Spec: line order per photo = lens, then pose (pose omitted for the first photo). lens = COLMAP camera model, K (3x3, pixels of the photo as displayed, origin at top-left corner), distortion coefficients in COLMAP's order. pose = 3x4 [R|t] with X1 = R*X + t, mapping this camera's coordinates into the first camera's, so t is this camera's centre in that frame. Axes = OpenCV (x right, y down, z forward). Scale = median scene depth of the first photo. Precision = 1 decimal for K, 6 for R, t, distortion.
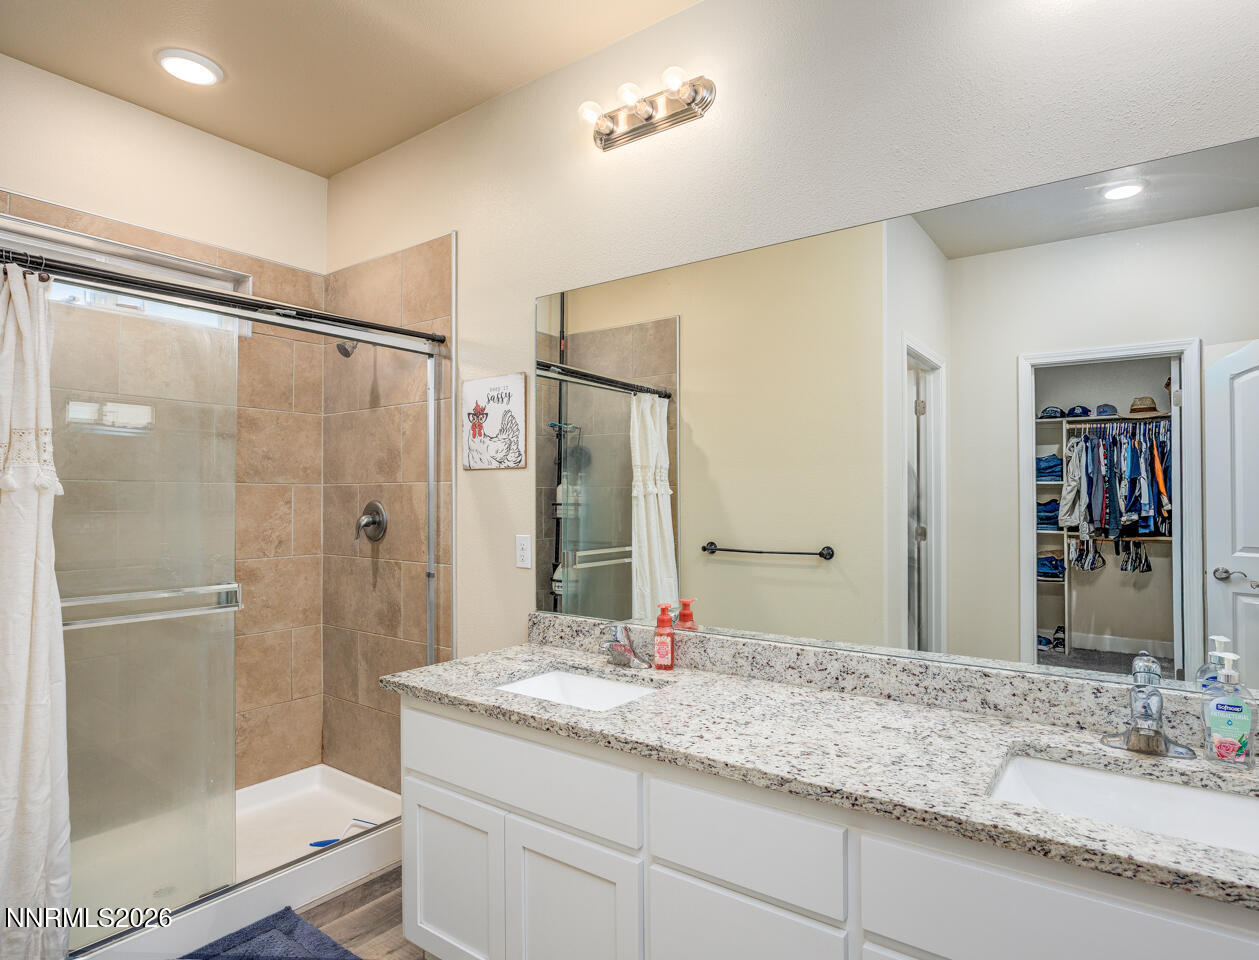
lens RADIAL K [[724.7, 0, 629.5], [0, 724.7, 480.0], [0, 0, 1]] dist [-0.002207, 0.000216]
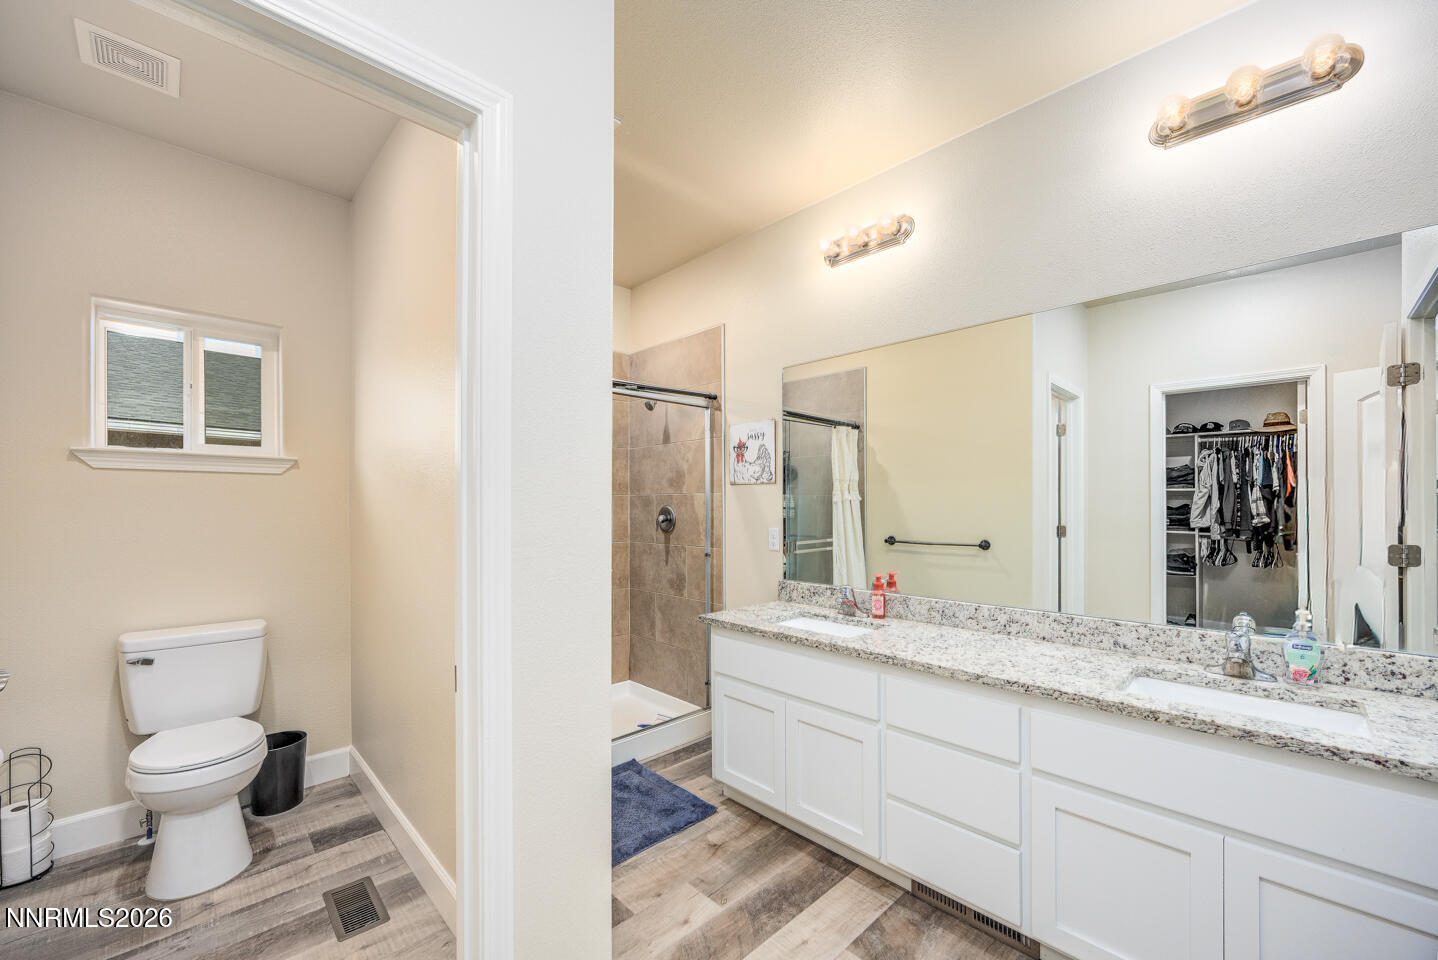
lens RADIAL K [[561.6, 0, 713.2], [0, 561.6, 499.0], [0, 0, 1]] dist [0.000664, 0.000136]
pose [[0.985644, -0.002939, -0.168812, -0.073598], [0.005781, 0.999850, 0.016346, -0.003901], [0.168738, -0.017087, 0.985513, -0.154869]]
